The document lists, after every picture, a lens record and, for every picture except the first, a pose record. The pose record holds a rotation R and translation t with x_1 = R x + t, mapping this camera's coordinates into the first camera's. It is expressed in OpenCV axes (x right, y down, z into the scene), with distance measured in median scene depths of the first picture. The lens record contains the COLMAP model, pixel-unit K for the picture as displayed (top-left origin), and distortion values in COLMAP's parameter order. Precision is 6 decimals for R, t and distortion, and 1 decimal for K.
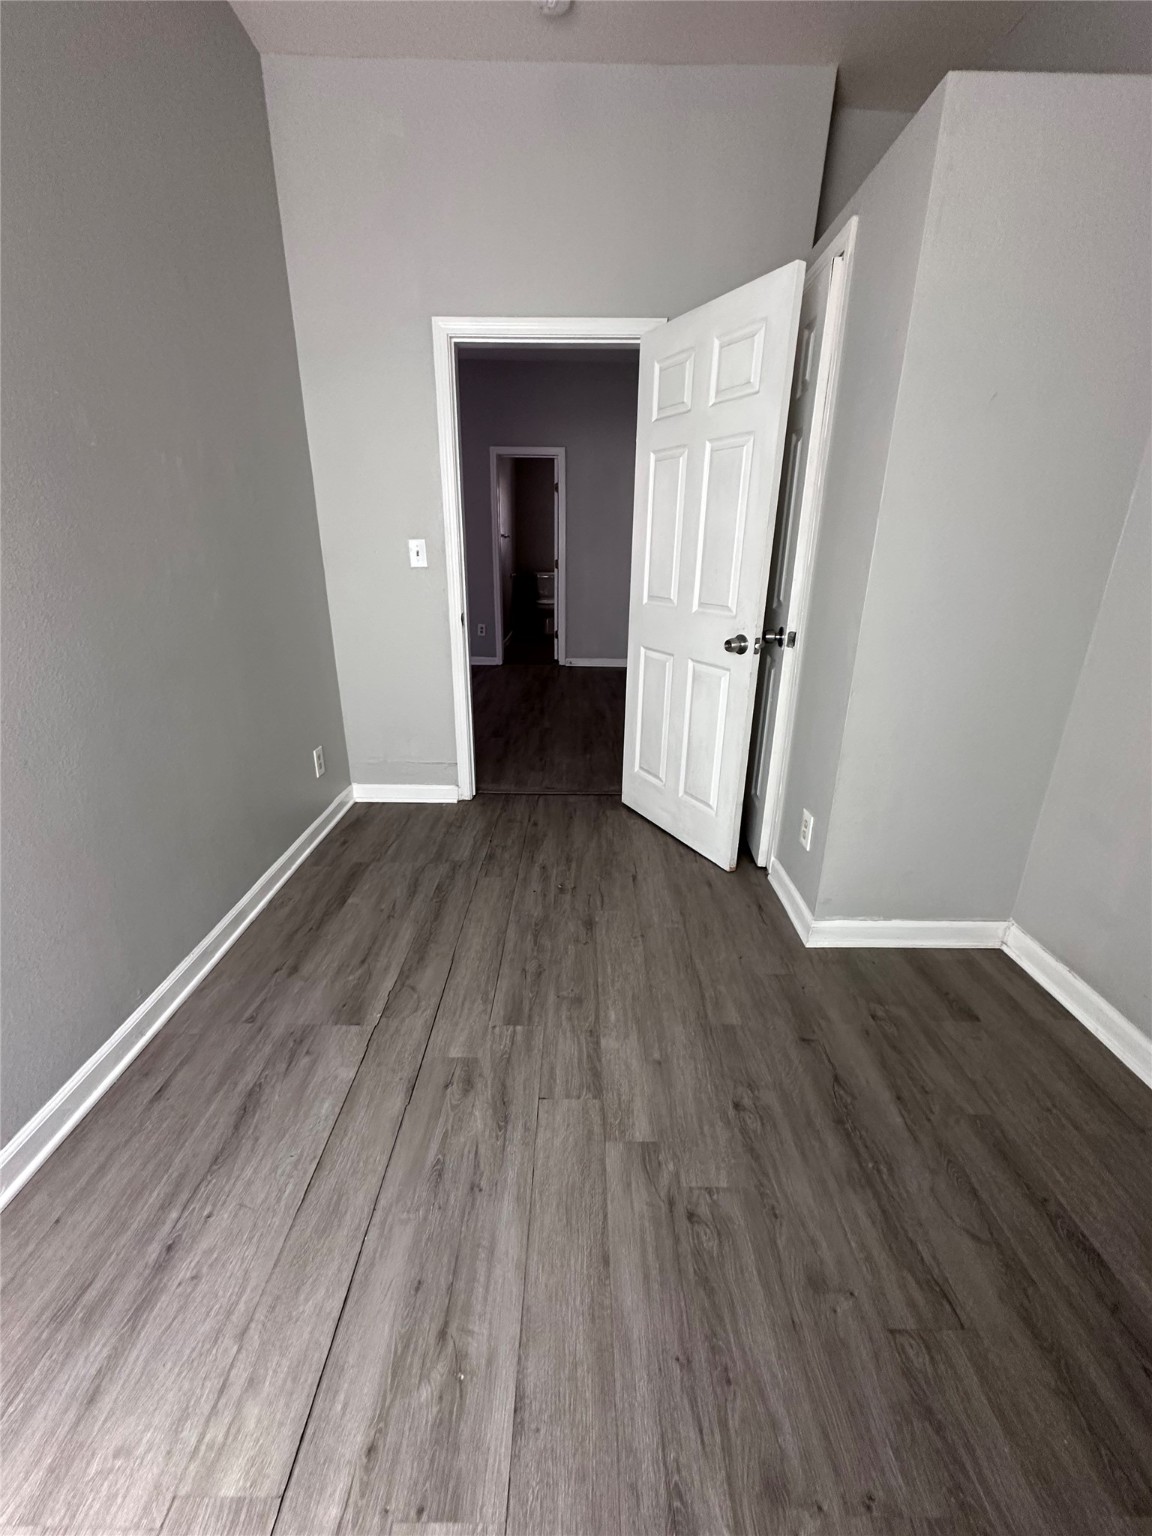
lens RADIAL K [[613.5, 0, 576.0], [0, 613.5, 768.0], [0, 0, 1]] dist [-0.001863, 0.000919]
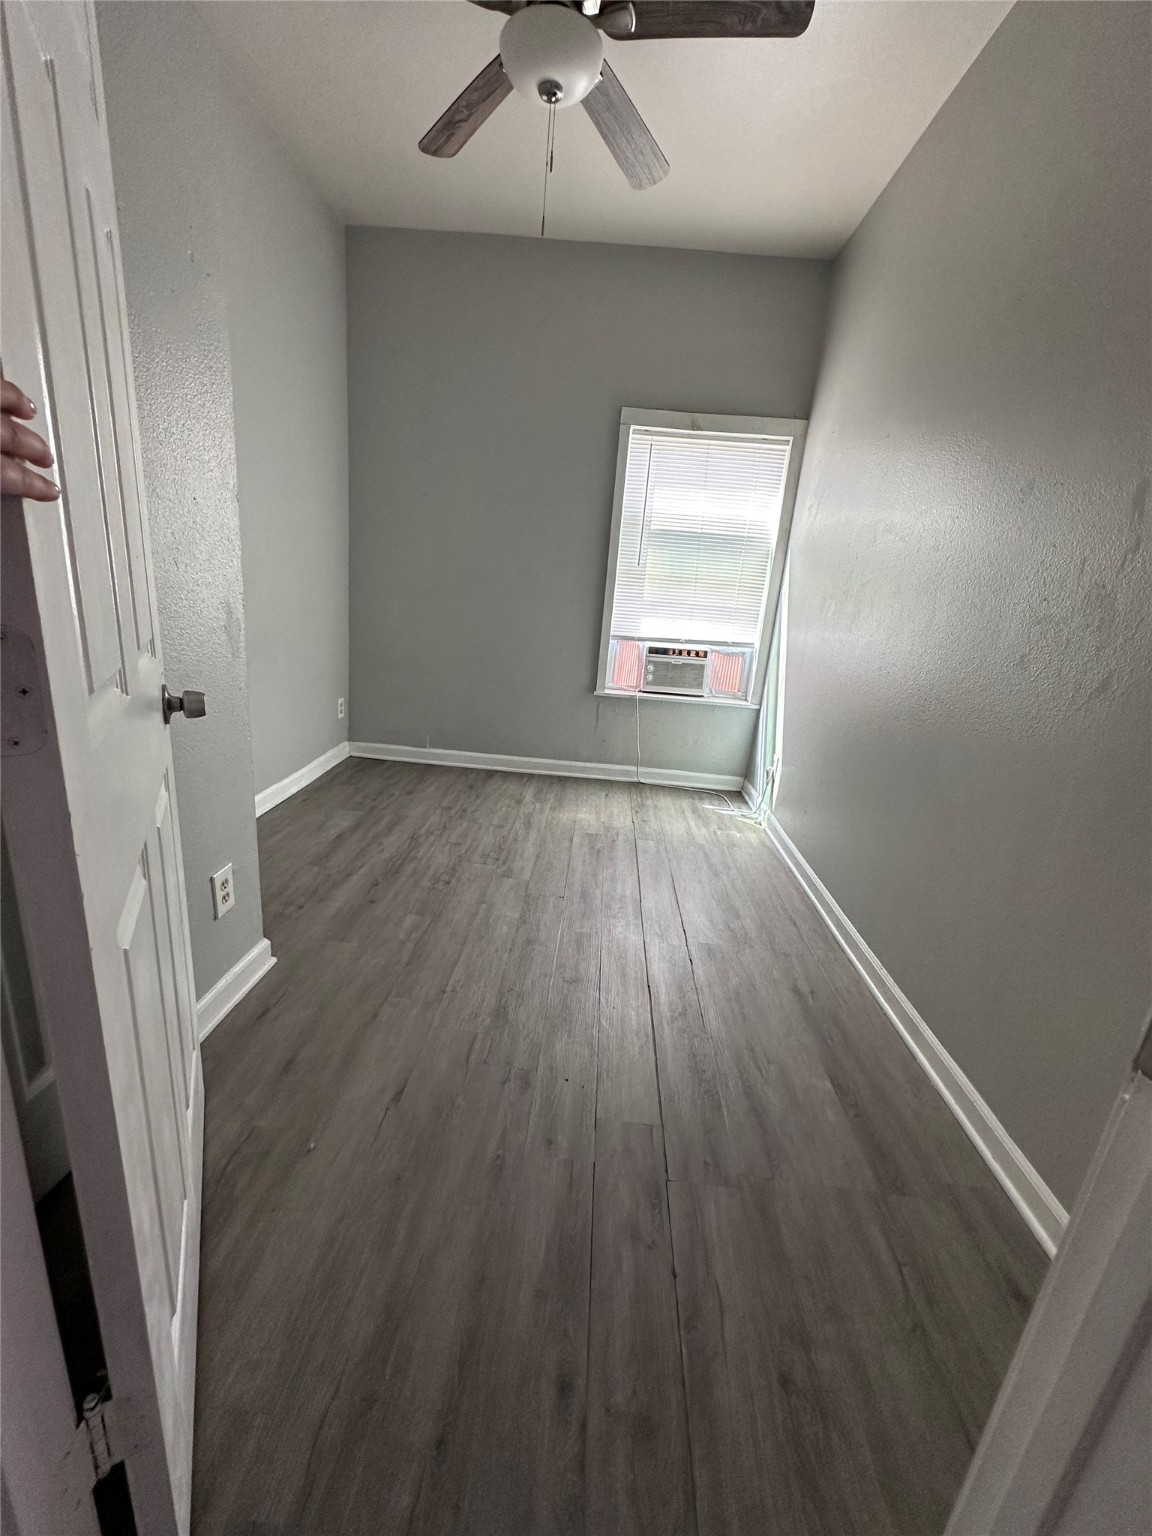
lens RADIAL K [[603.0, 0, 576.0], [0, 603.0, 768.0], [0, 0, 1]] dist [-0.000943, 0.000117]
pose [[-0.994324, -0.104669, 0.019081, -0.095795], [-0.073374, 0.804487, 0.589421, -0.772209], [-0.077045, 0.584675, -0.807601, 2.293670]]
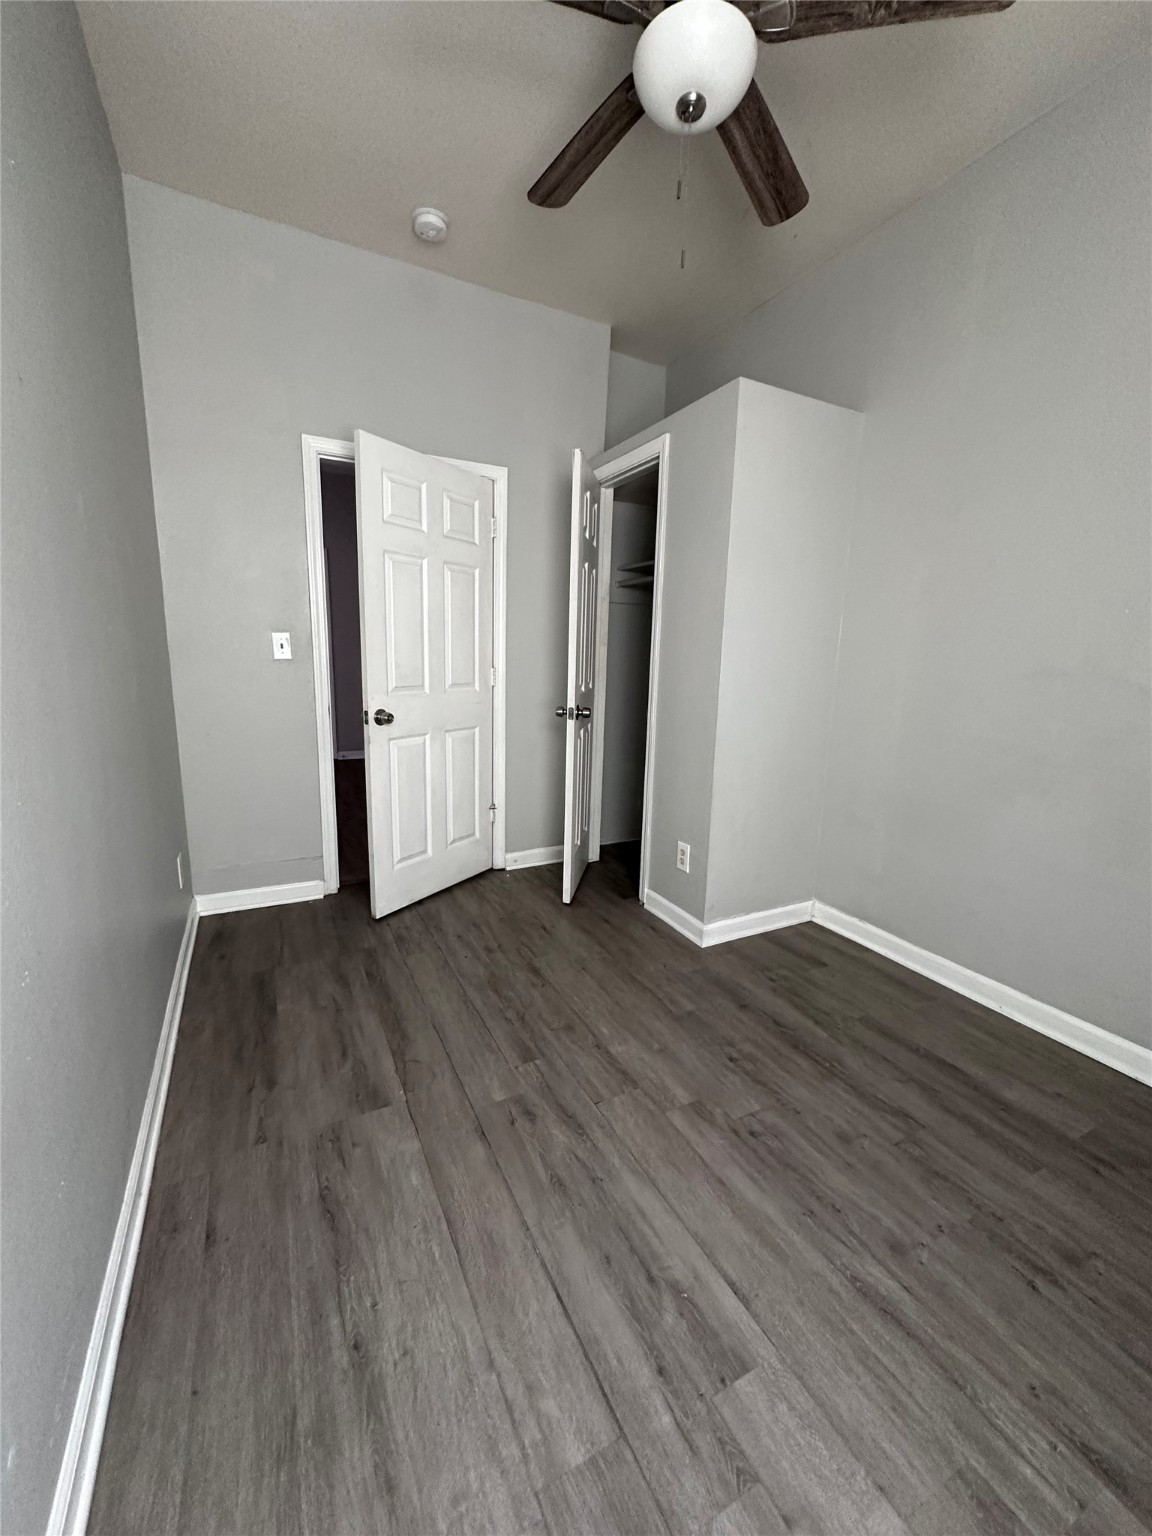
lens RADIAL K [[613.5, 0, 576.0], [0, 613.5, 768.0], [0, 0, 1]] dist [-0.001863, 0.000919]
pose [[0.888191, -0.073543, 0.453550, -0.612926], [0.140002, 0.983486, -0.114695, 0.051619], [-0.437625, 0.165369, 0.883820, -0.111515]]
